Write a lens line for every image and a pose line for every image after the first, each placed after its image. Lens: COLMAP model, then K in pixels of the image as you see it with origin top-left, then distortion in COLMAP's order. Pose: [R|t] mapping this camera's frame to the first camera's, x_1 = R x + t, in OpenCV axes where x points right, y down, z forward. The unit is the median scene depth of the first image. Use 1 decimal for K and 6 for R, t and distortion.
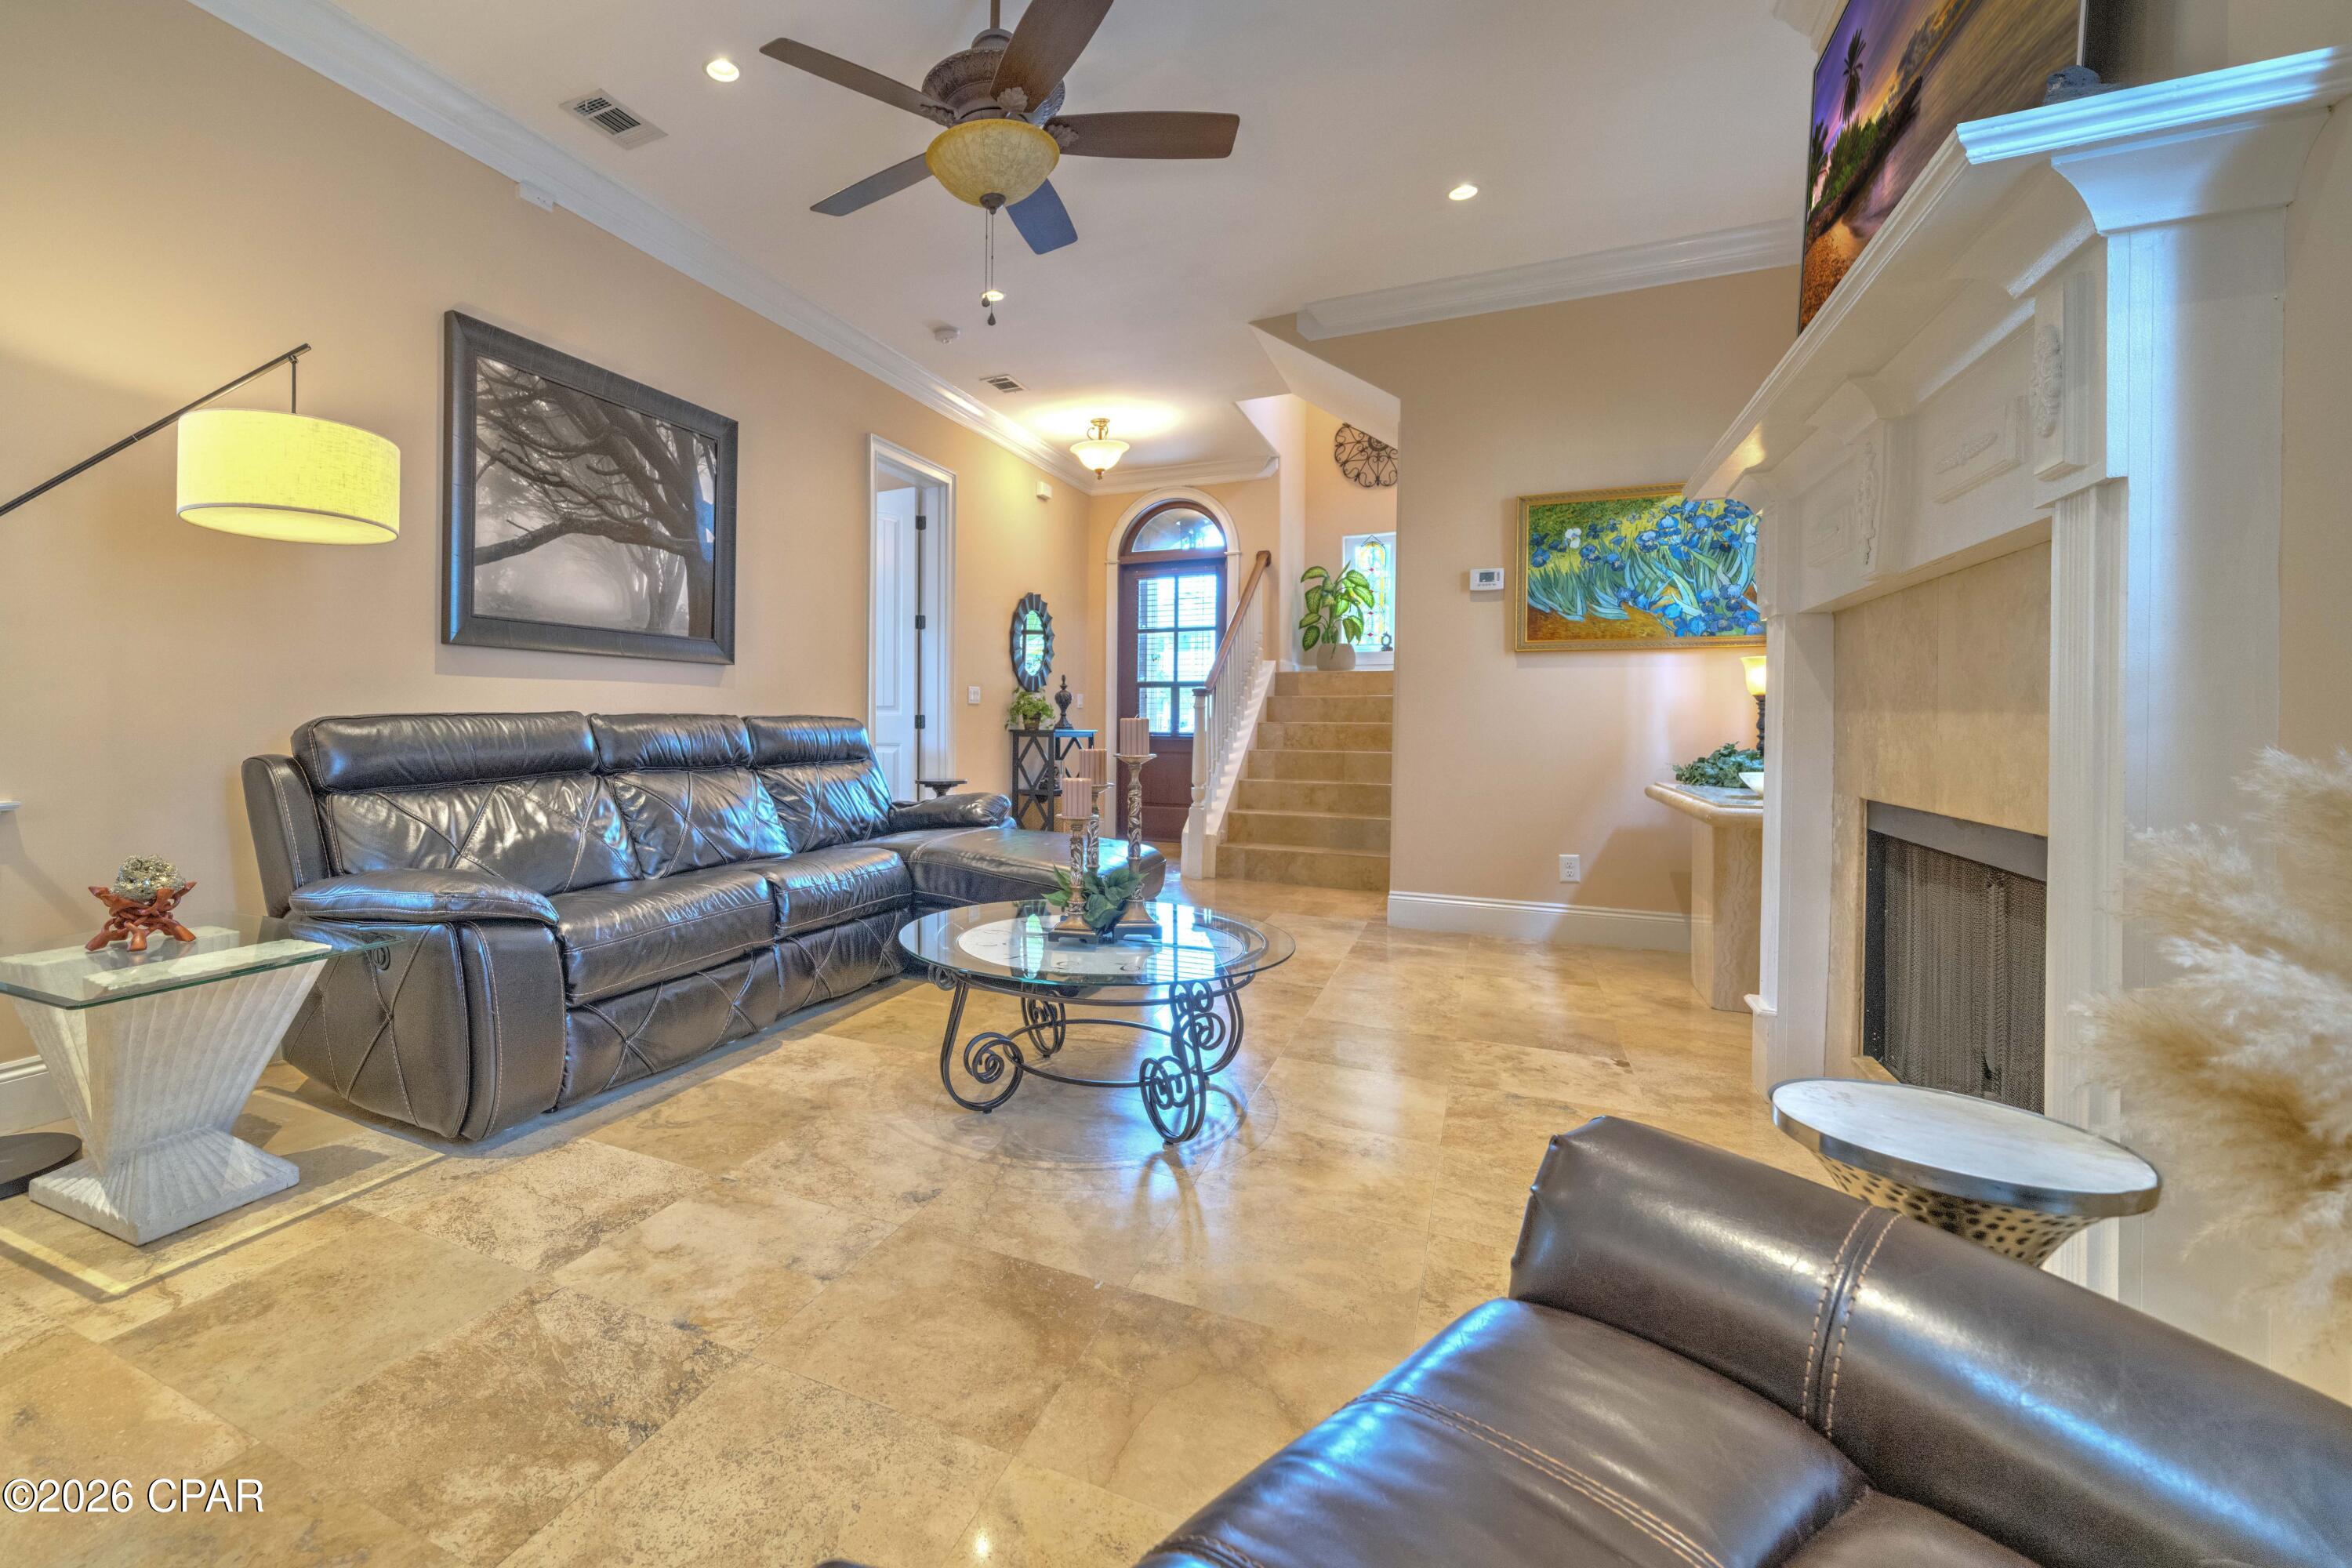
lens RADIAL K [[1006.2, 0, 999.6], [0, 1006.2, 730.1], [0, 0, 1]] dist [-0.001296, -0.000094]
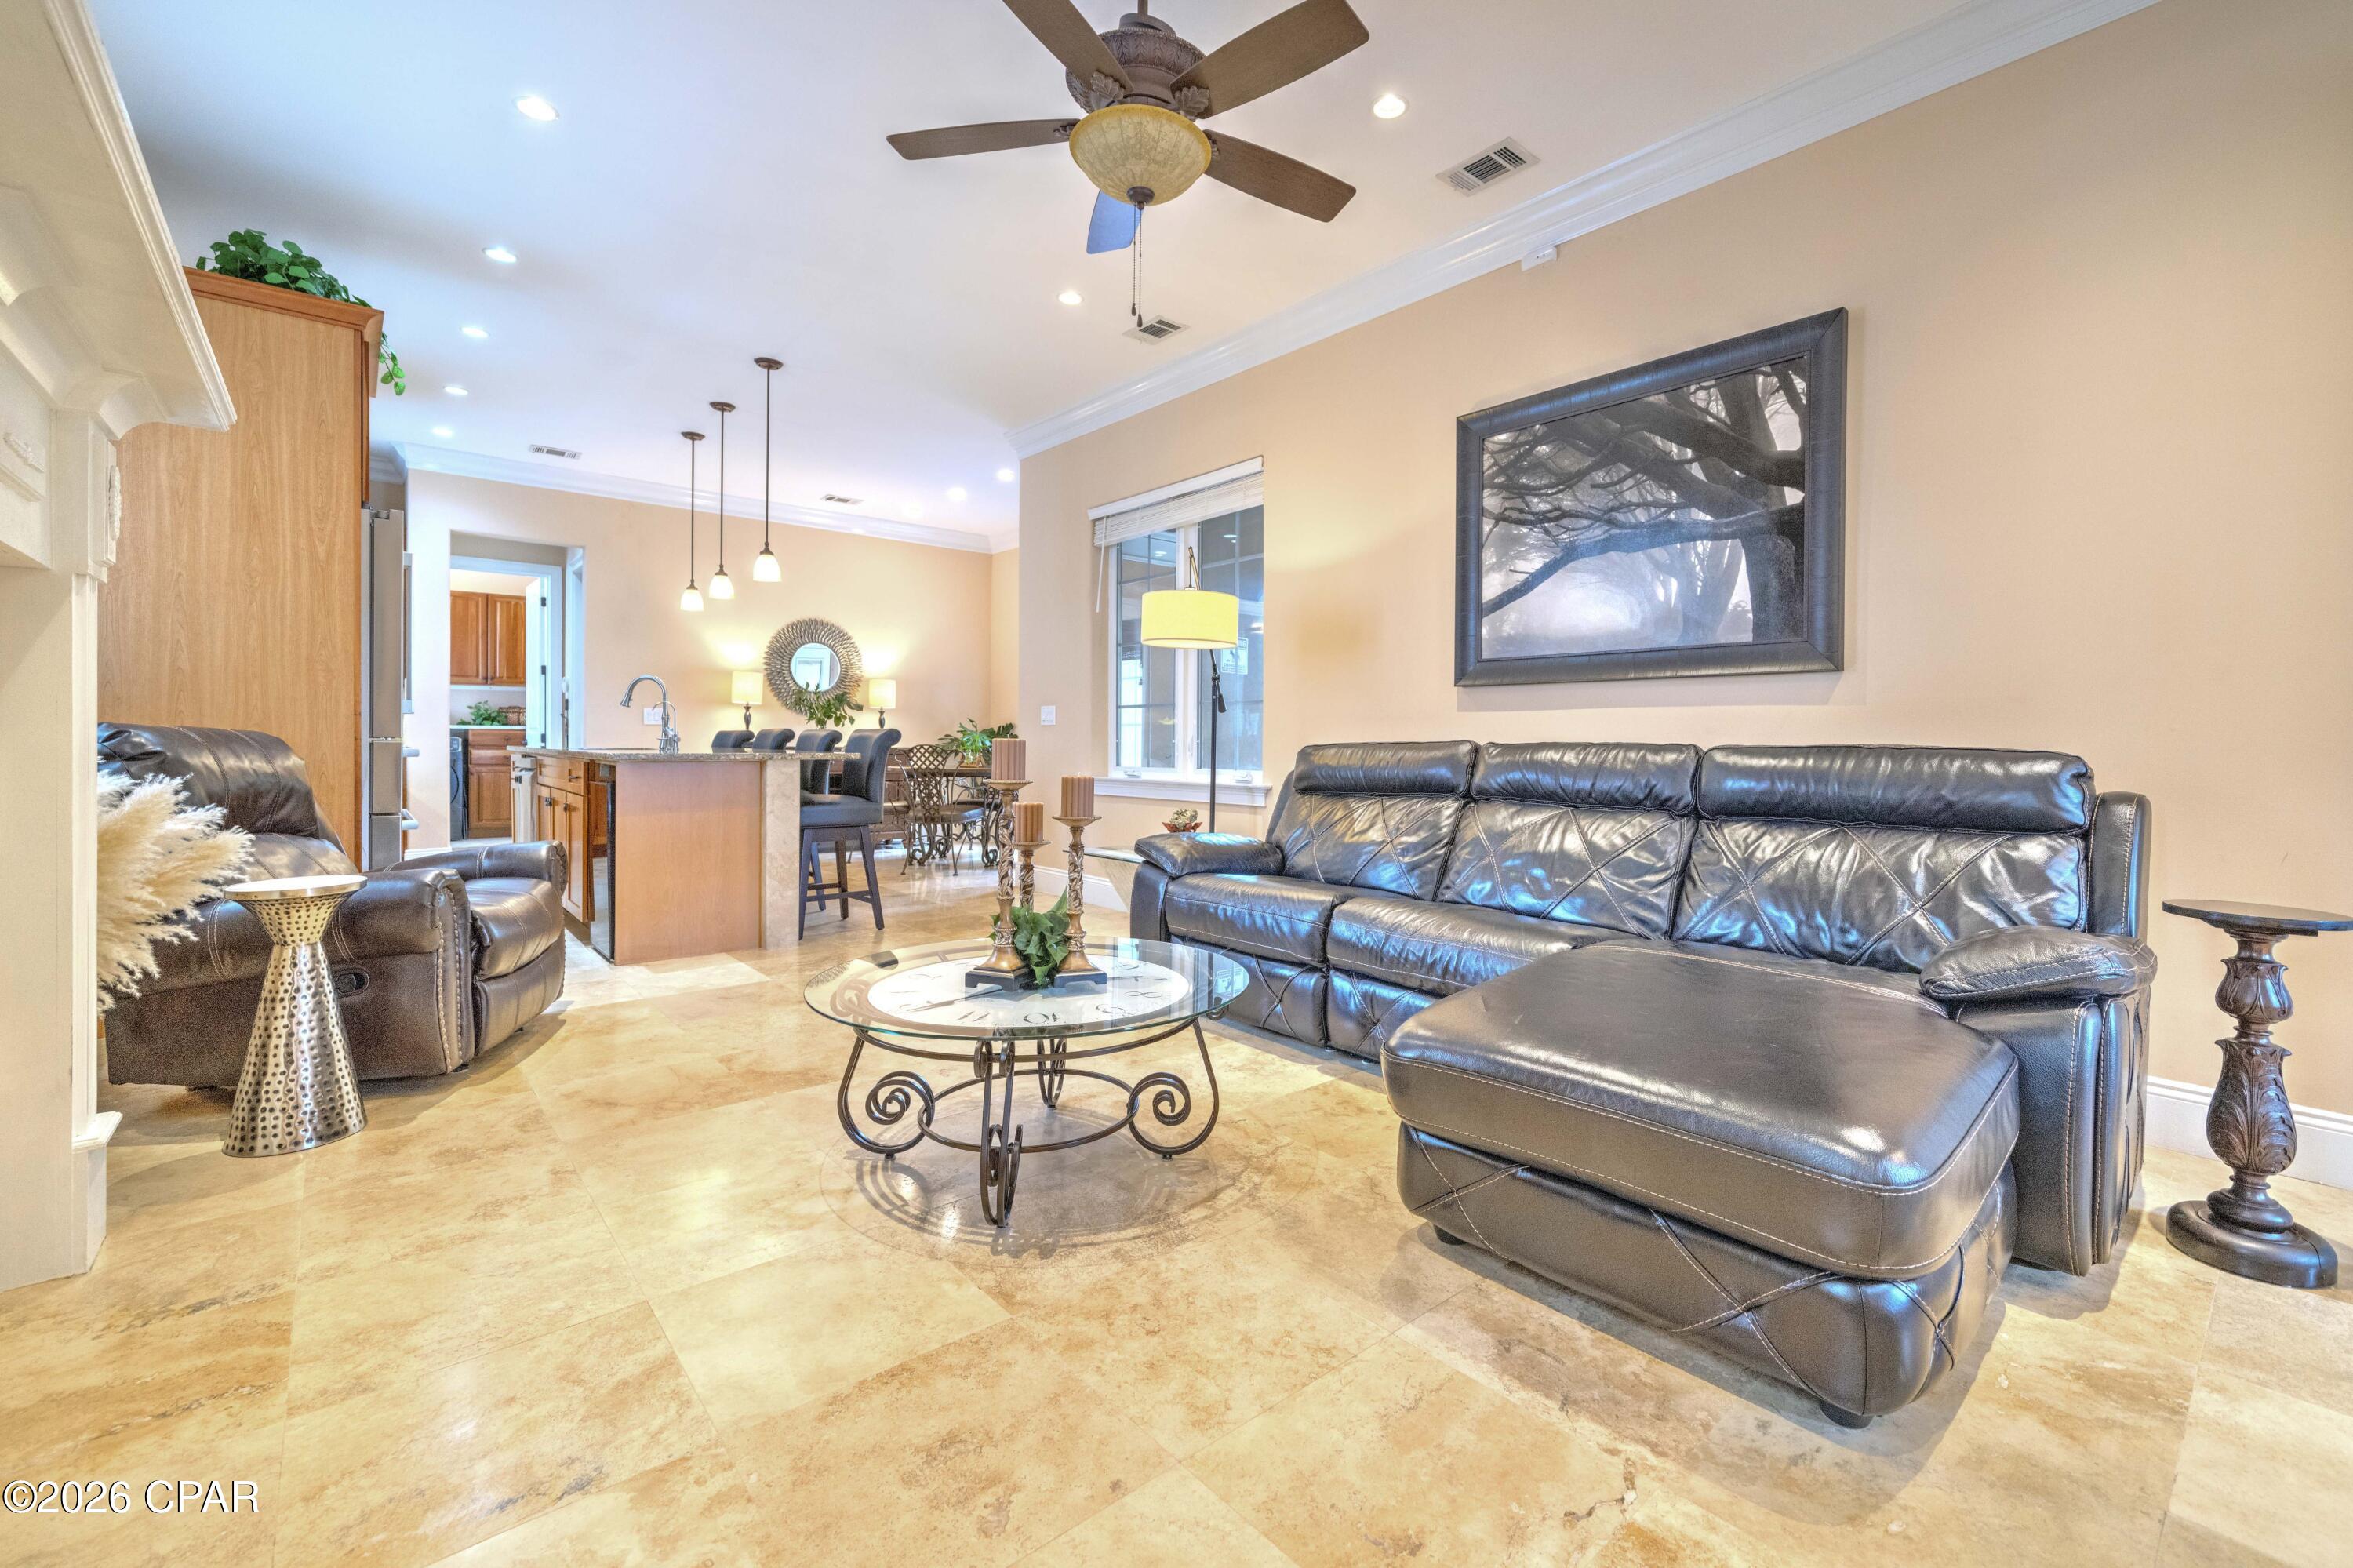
lens RADIAL K [[980.5, 0, 1211.3], [0, 980.5, 746.6], [0, 0, 1]] dist [-0.000590, 0.000035]
pose [[-0.375285, -0.006516, -0.926886, 0.502122], [-0.023912, 0.999711, 0.002654, -0.006088], [0.926601, 0.023159, -0.375333, 0.865123]]
